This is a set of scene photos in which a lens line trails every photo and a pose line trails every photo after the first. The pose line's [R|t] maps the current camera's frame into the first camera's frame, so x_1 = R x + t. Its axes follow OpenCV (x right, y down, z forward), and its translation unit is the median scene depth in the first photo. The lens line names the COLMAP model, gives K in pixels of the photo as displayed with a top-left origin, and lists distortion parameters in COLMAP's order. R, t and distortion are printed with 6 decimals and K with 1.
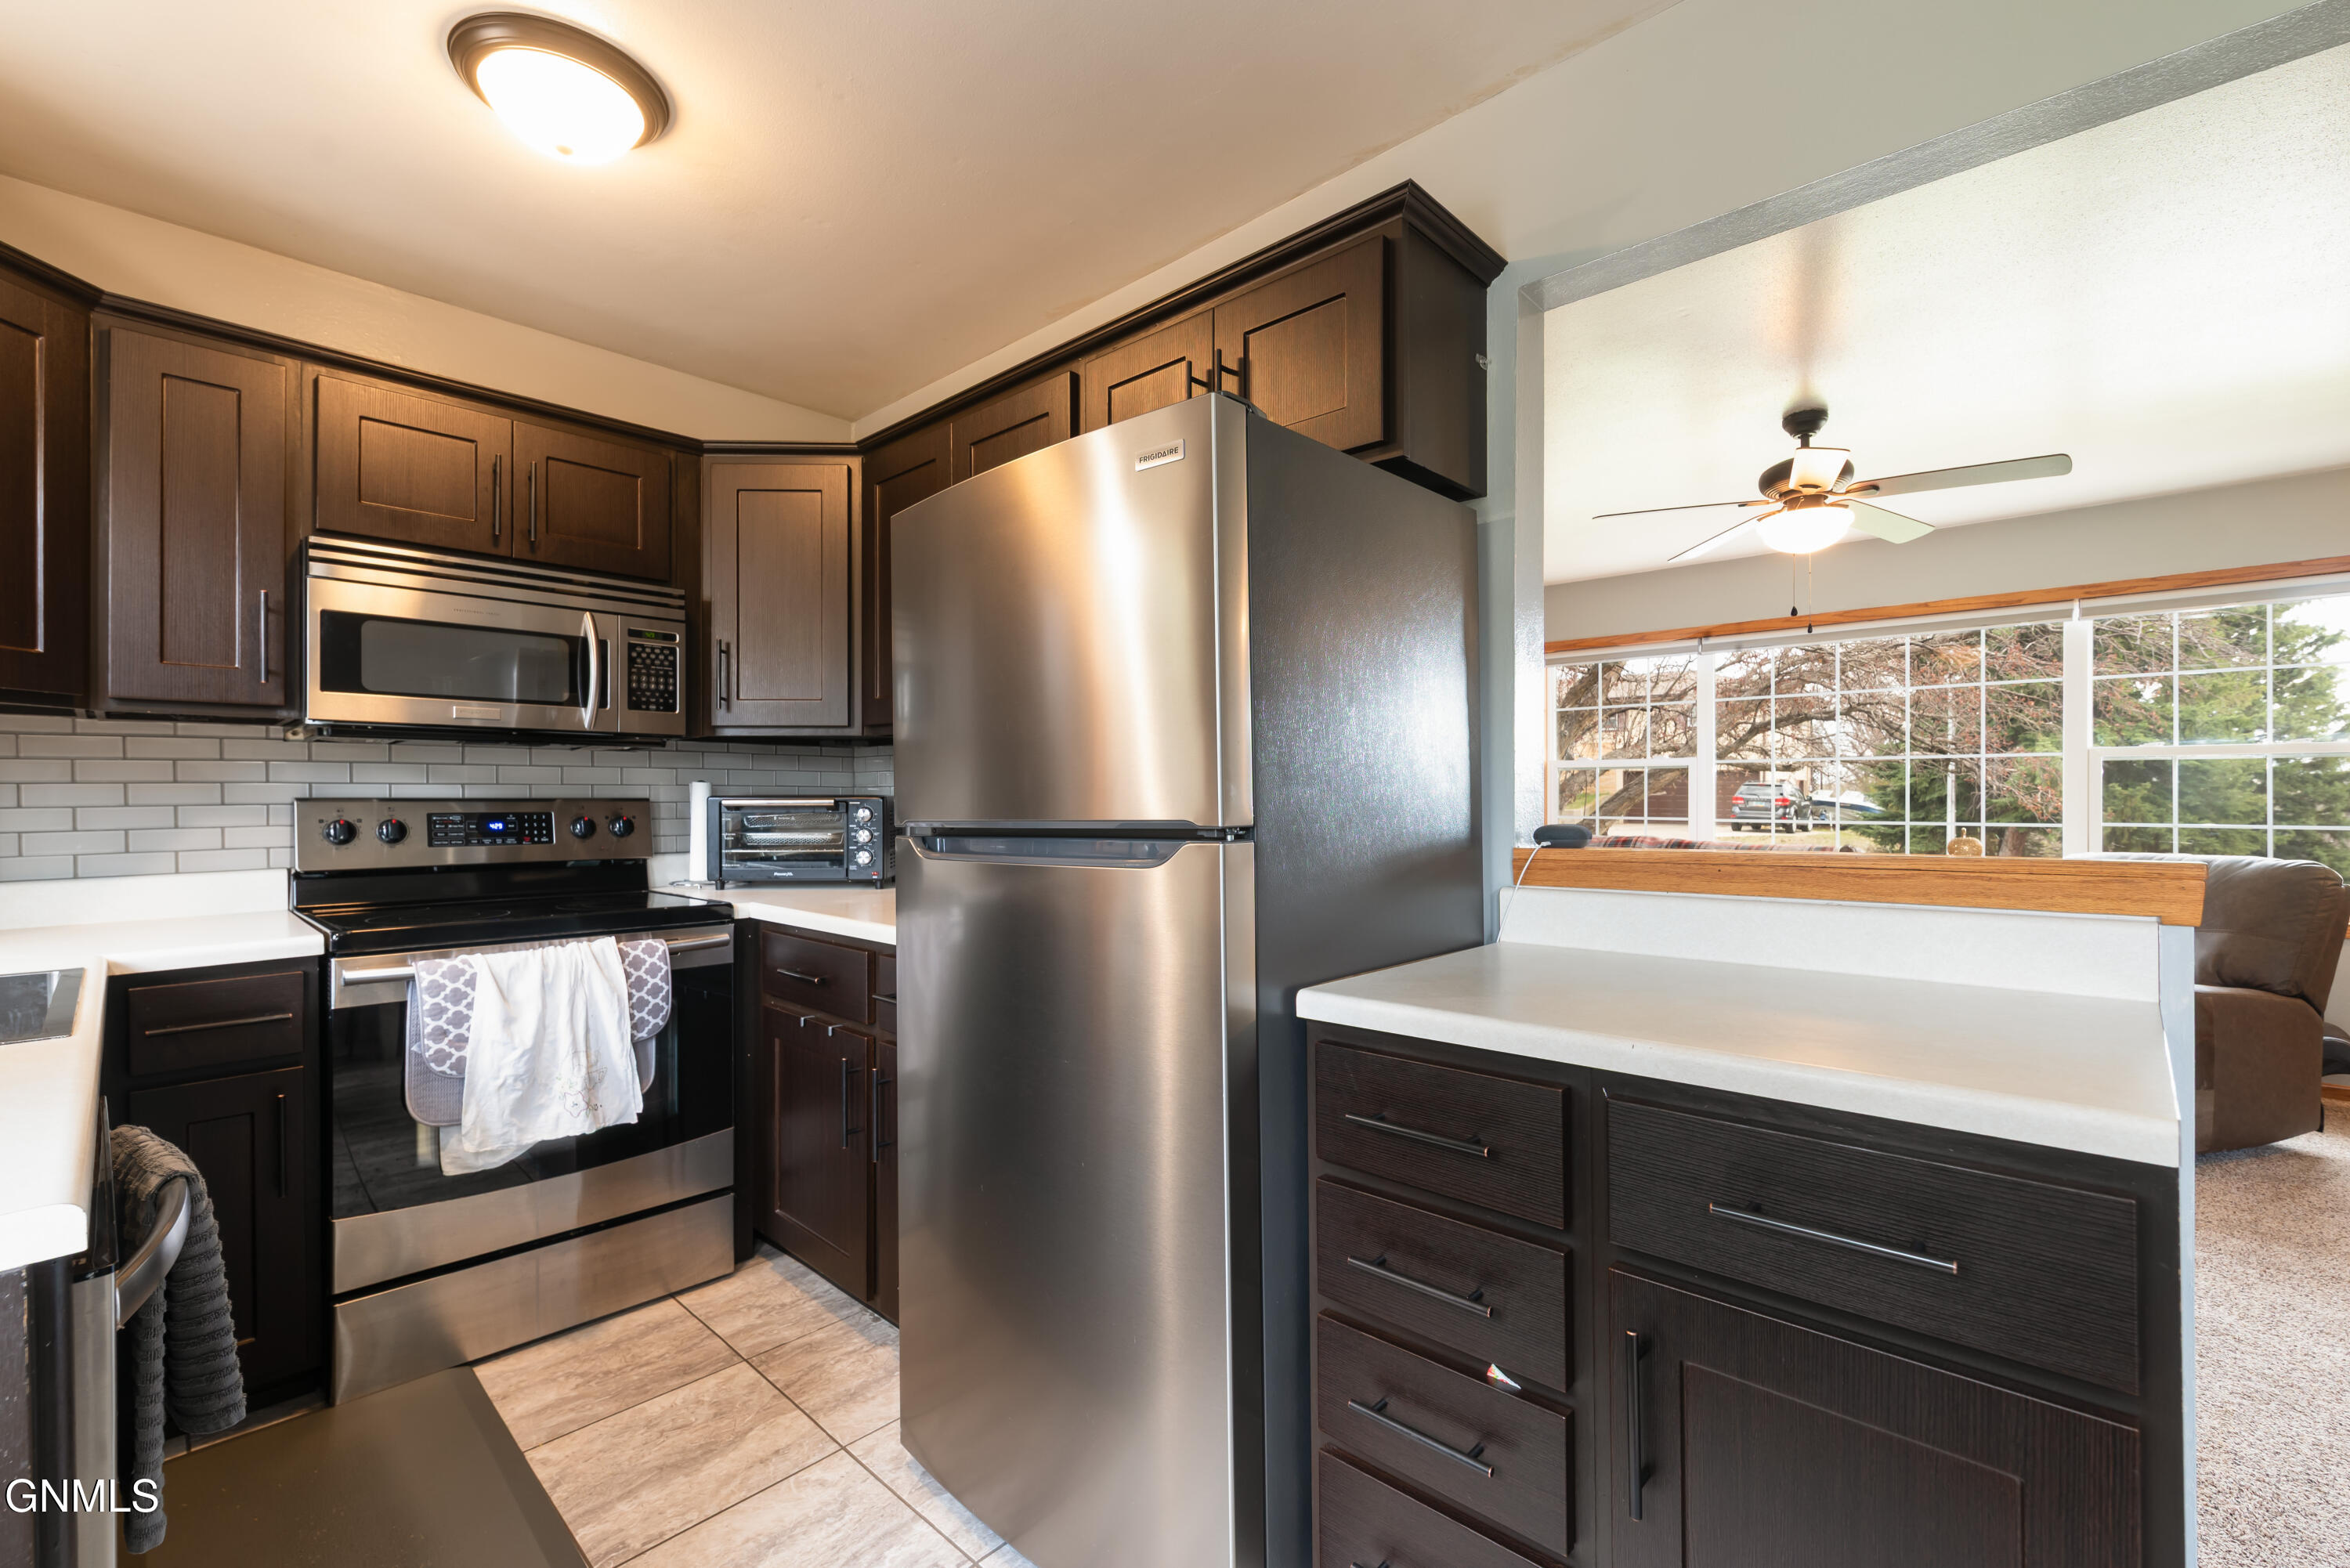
lens RADIAL K [[1012.0, 0, 1183.0], [0, 1012.0, 790.9], [0, 0, 1]] dist [-0.001762, 0.000900]
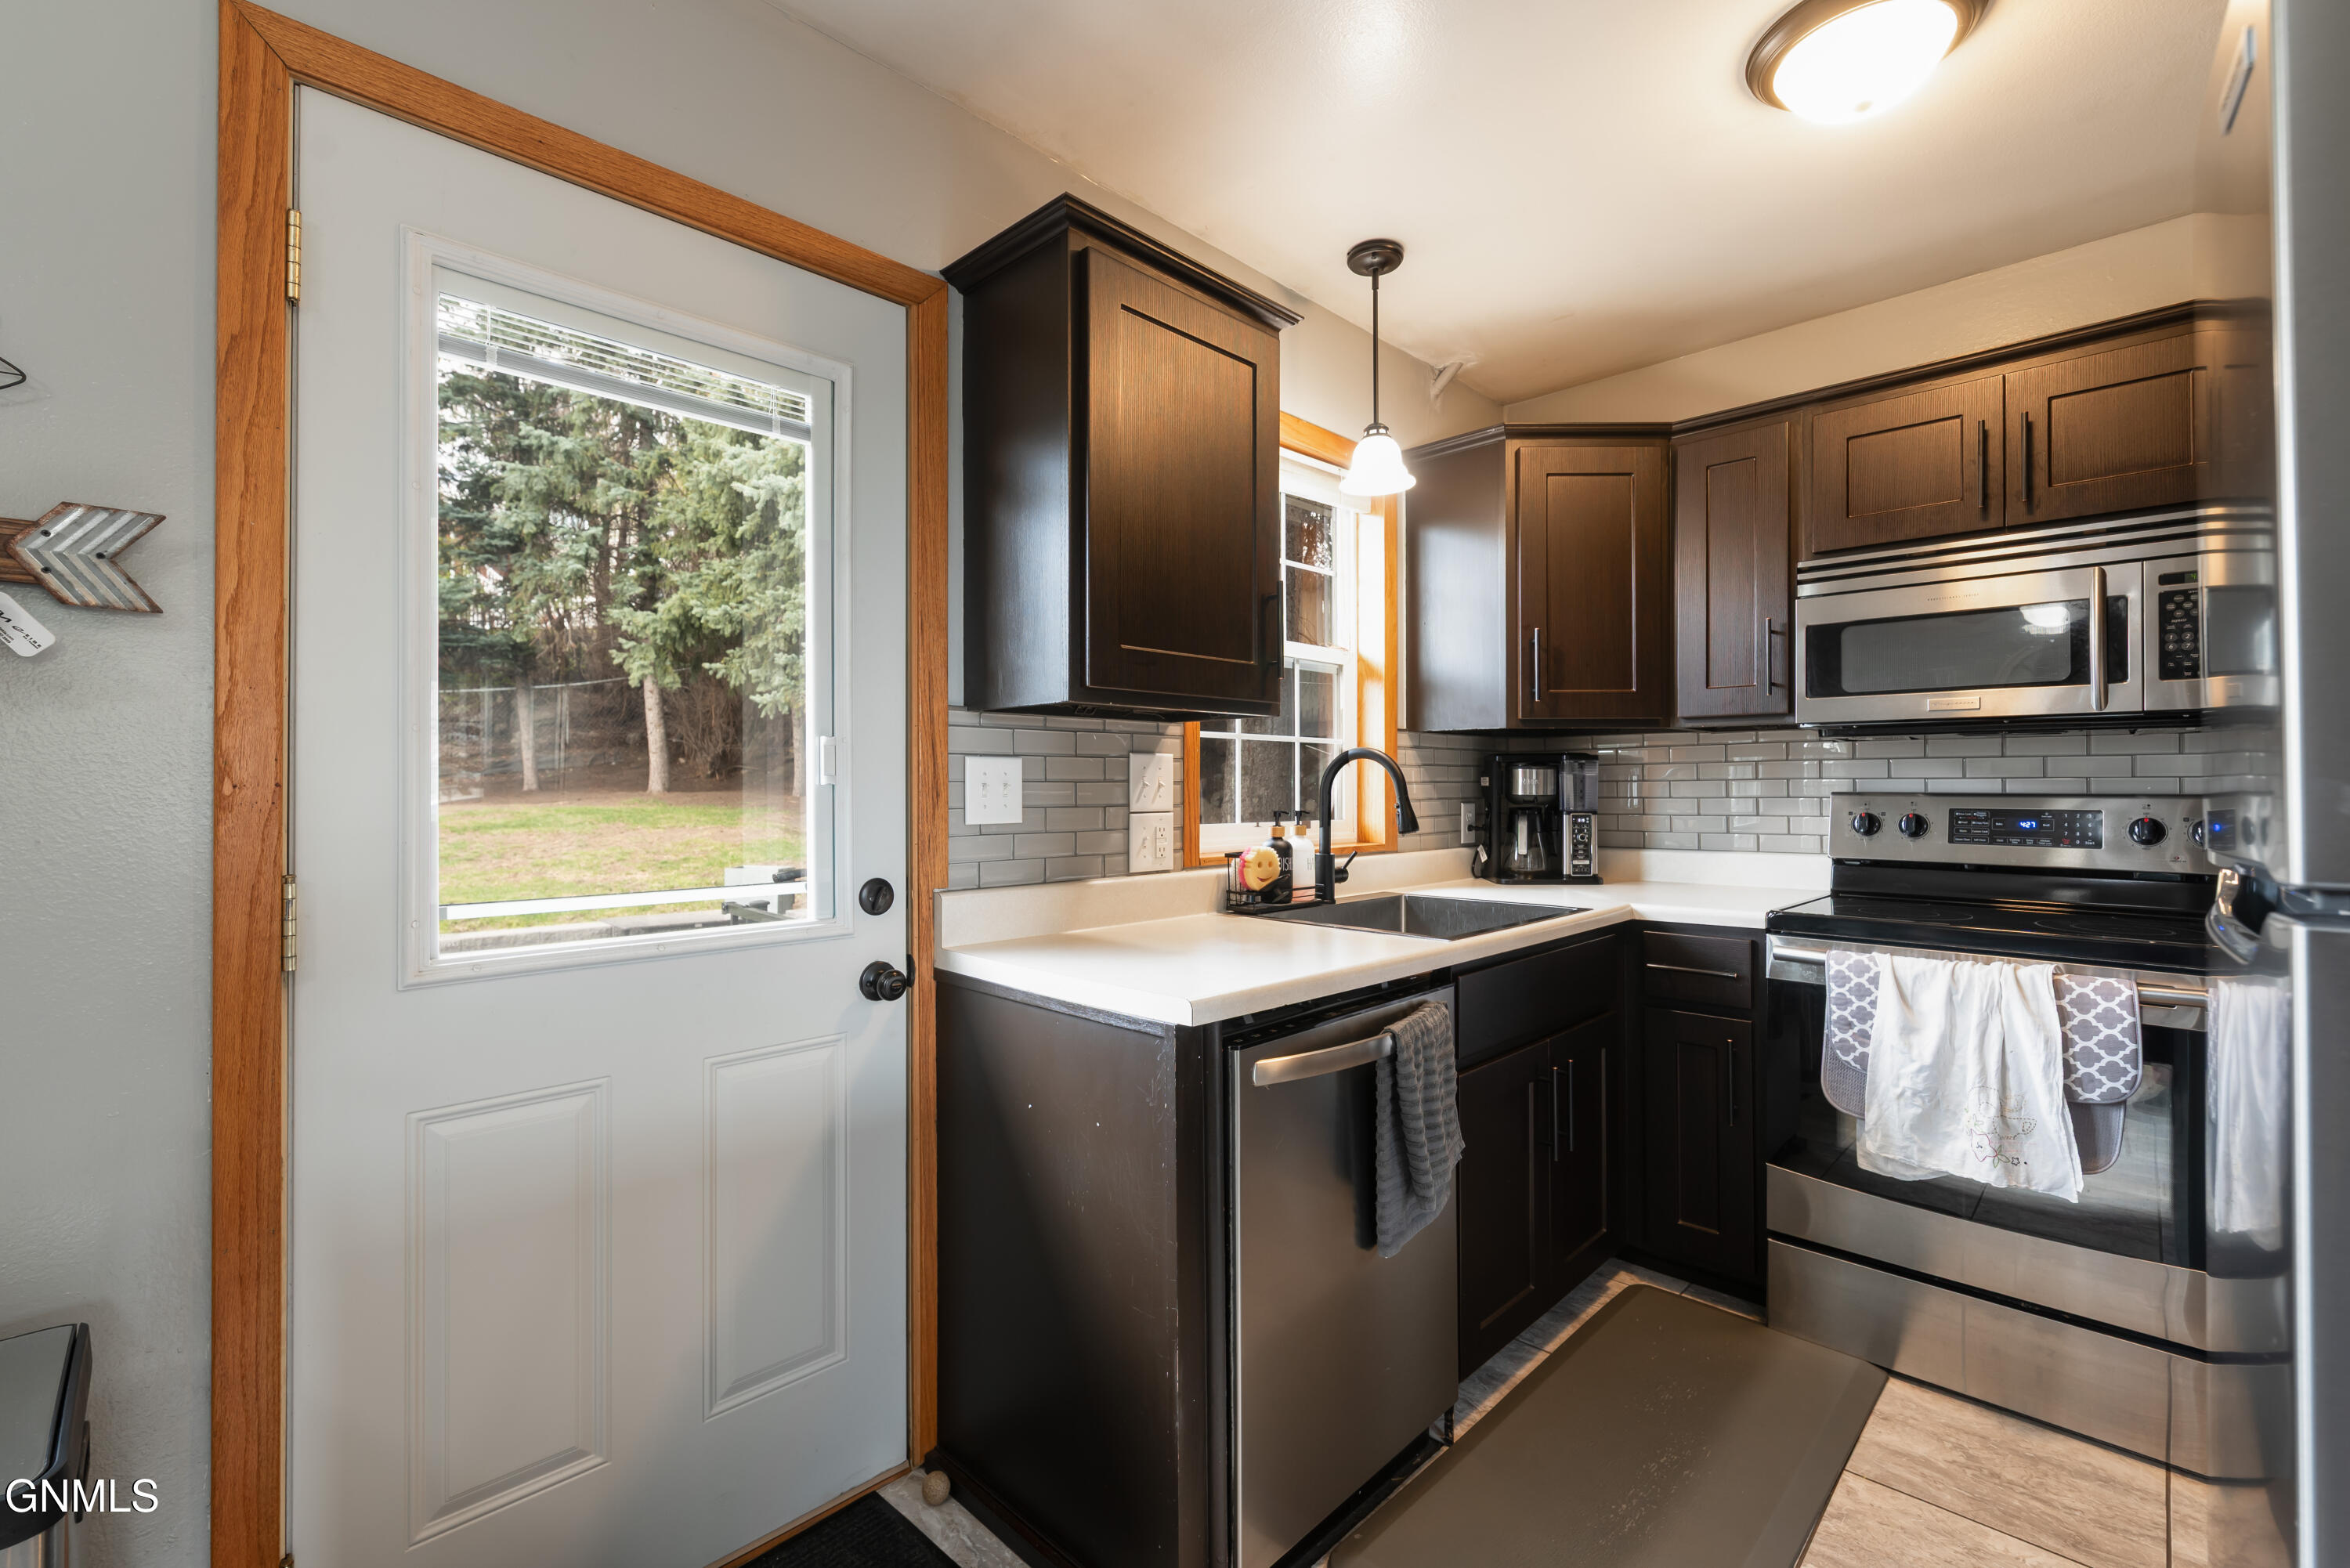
lens RADIAL K [[1012.0, 0, 1183.1], [0, 1012.0, 775.6], [0, 0, 1]] dist [-0.001762, 0.000900]
pose [[-0.022850, -0.008984, -0.999699, 0.290757], [0.003791, 0.999952, -0.009073, -0.004264], [0.999732, -0.003997, -0.022815, 0.336906]]
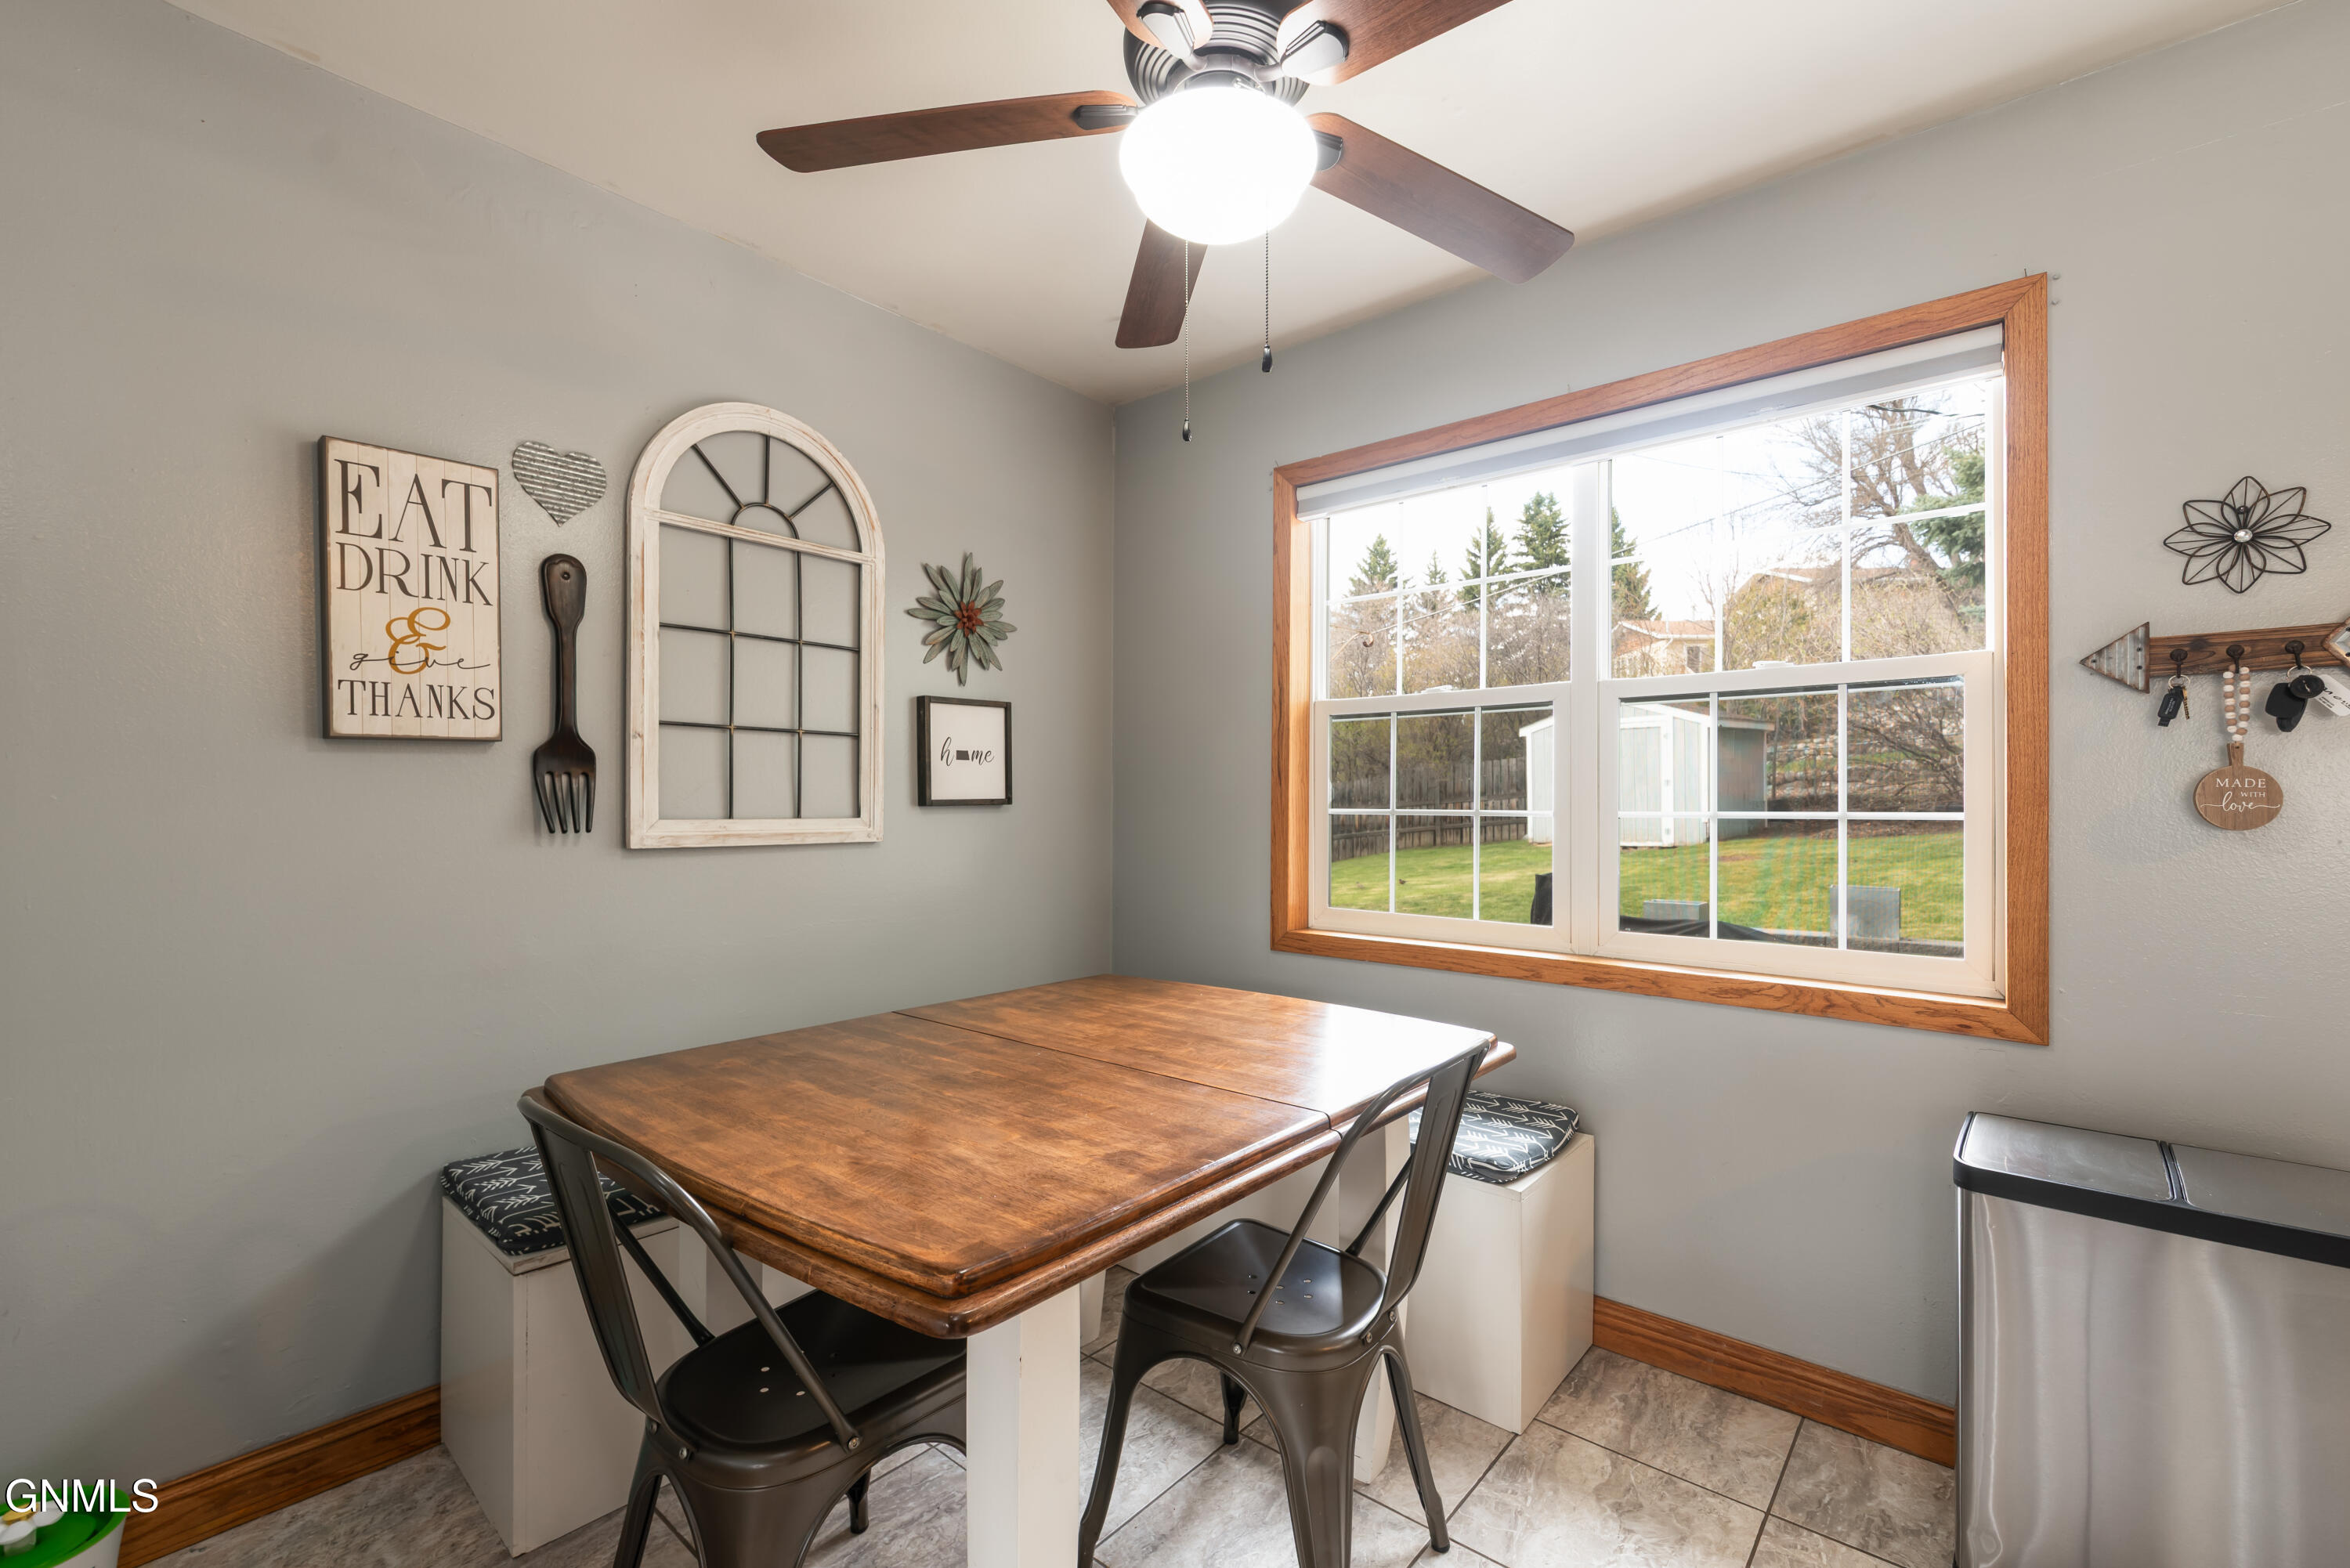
lens RADIAL K [[1012.0, 0, 1170.8], [0, 1012.0, 788.6], [0, 0, 1]] dist [-0.001762, 0.000900]
pose [[-0.999081, -0.006487, -0.042370, 0.542475], [-0.005928, 0.999894, -0.013302, -0.003225], [0.042452, -0.013038, -0.999013, 0.408087]]
